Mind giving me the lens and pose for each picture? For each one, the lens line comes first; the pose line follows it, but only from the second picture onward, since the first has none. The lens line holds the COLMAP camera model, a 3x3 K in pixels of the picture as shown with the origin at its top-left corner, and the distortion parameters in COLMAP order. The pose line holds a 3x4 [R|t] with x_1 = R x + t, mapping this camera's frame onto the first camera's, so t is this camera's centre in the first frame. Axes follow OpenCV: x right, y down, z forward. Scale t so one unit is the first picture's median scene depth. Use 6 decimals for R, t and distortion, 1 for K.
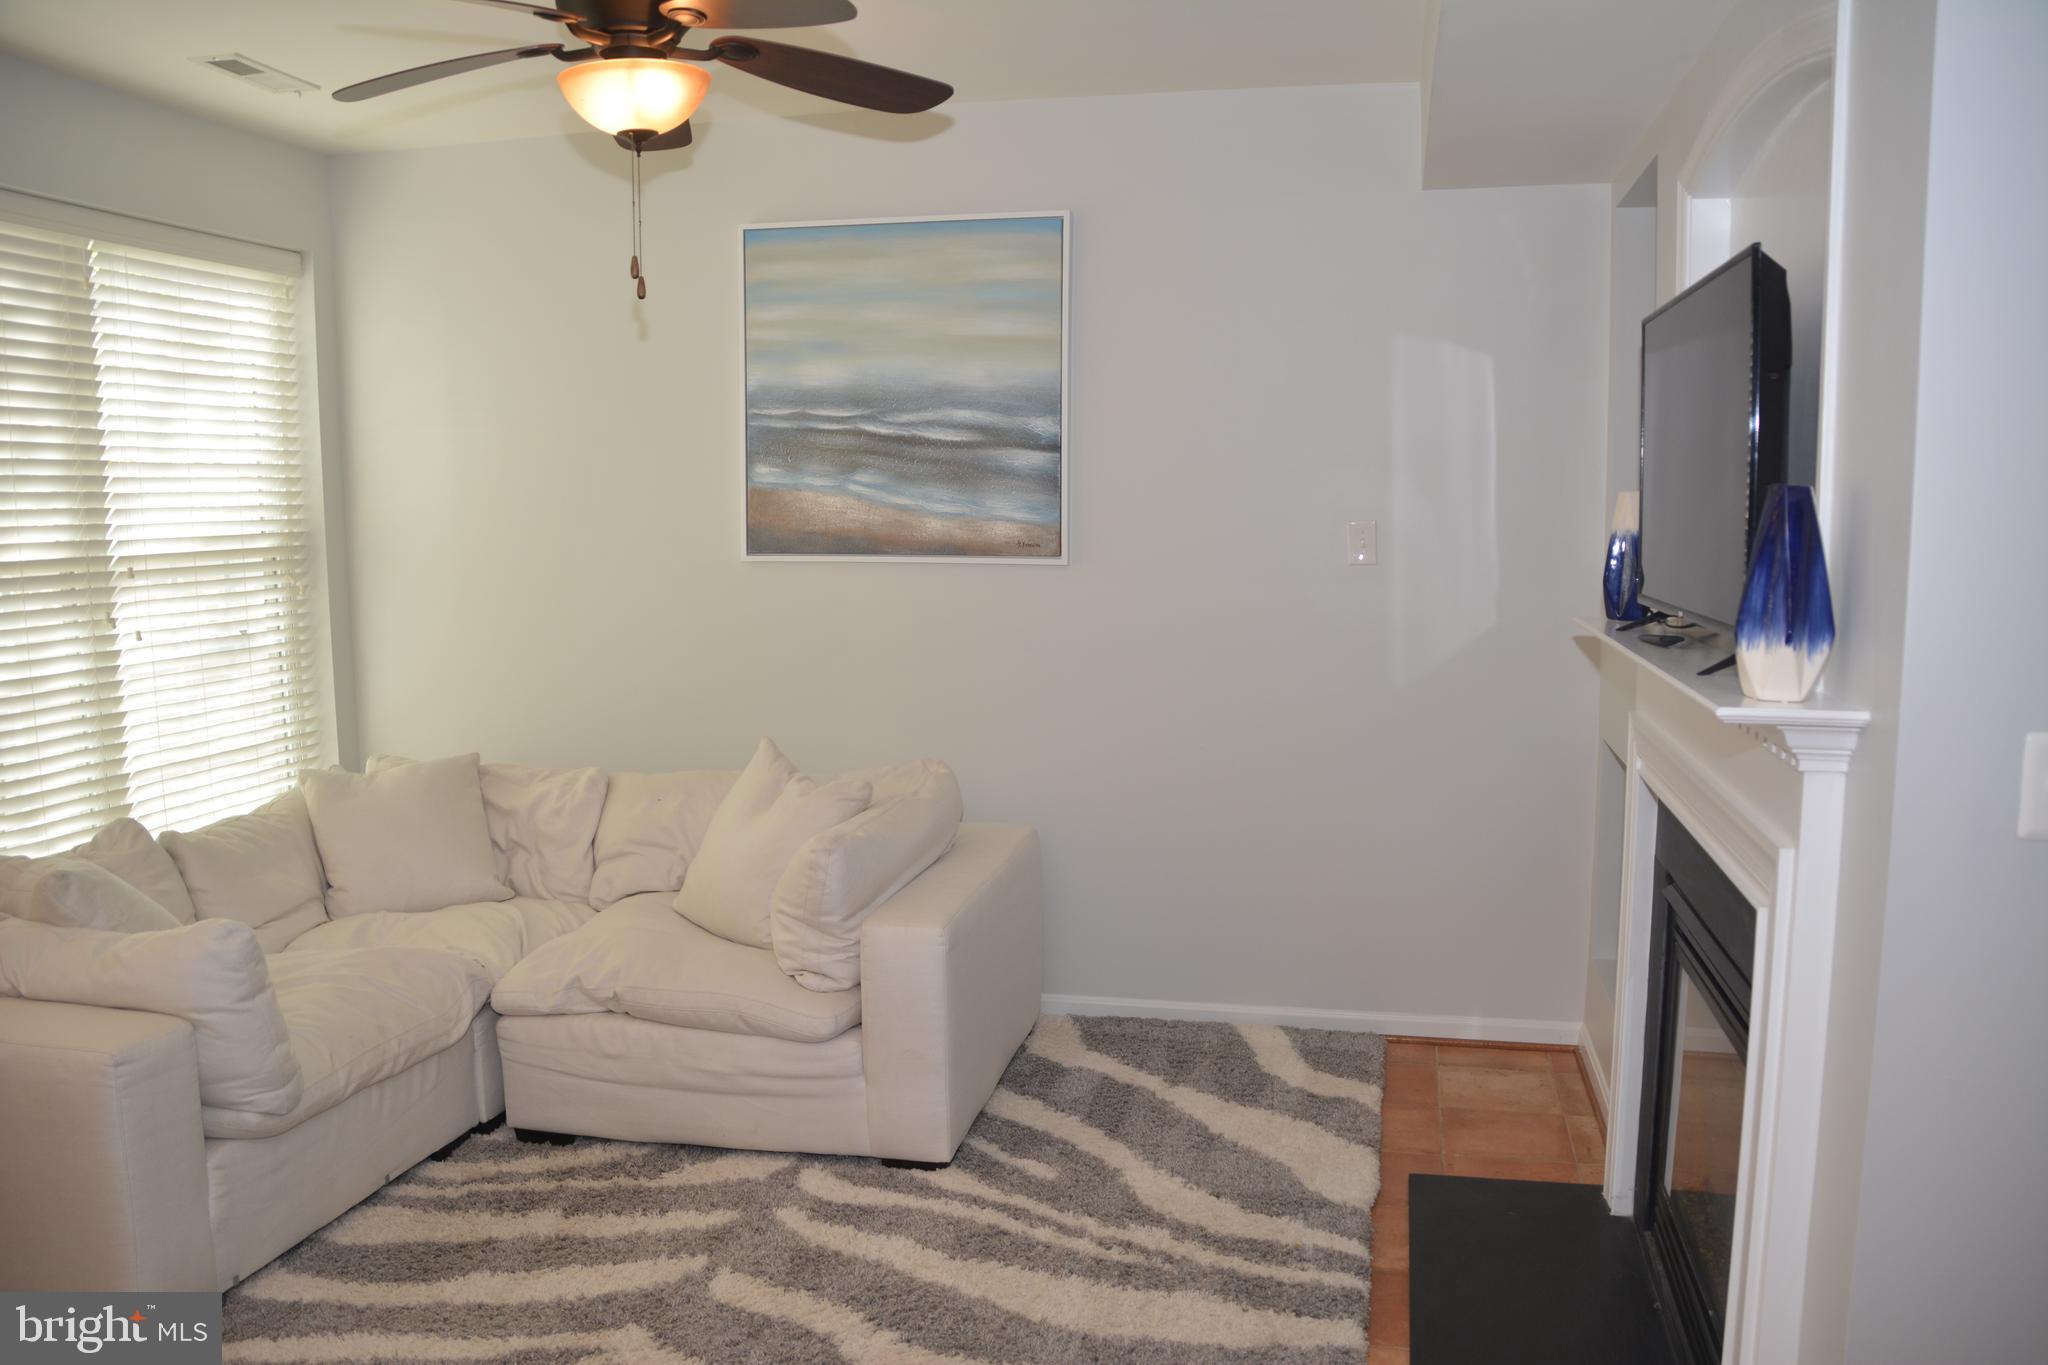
lens RADIAL K [[1624.7, 0, 1021.3], [0, 1624.7, 690.1], [0, 0, 1]] dist [-0.156032, 0.100912]
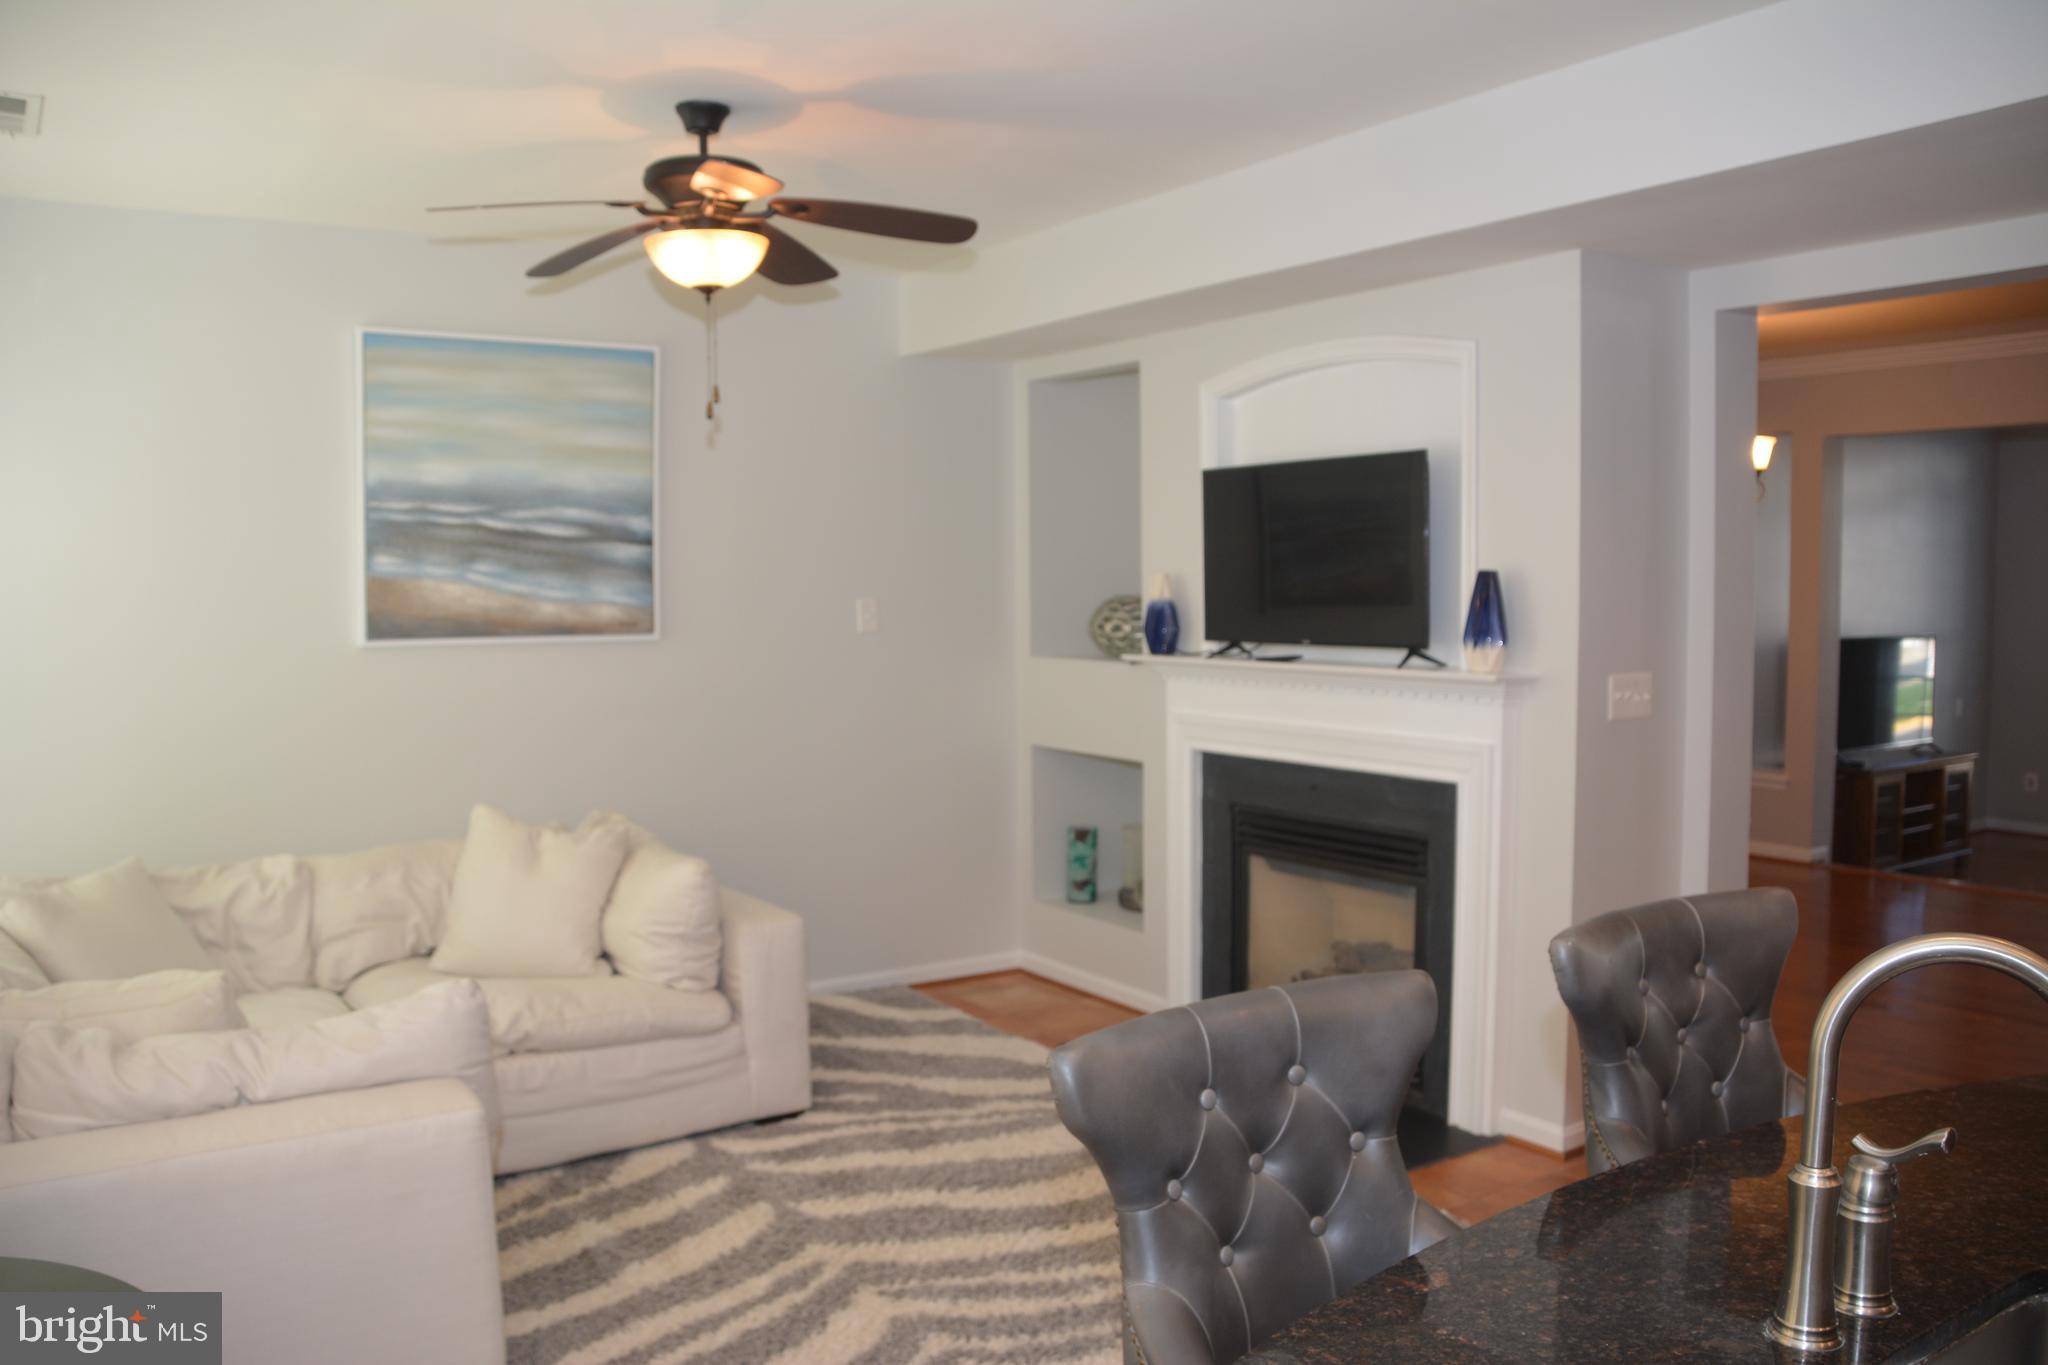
lens RADIAL K [[1624.7, 0, 1020.9], [0, 1624.7, 680.0], [0, 0, 1]] dist [-0.156032, 0.100912]
pose [[0.691646, -0.047573, 0.720668, -0.640358], [0.090467, 0.995676, -0.021097, 0.001605], [-0.716548, 0.079788, 0.692959, -0.013560]]
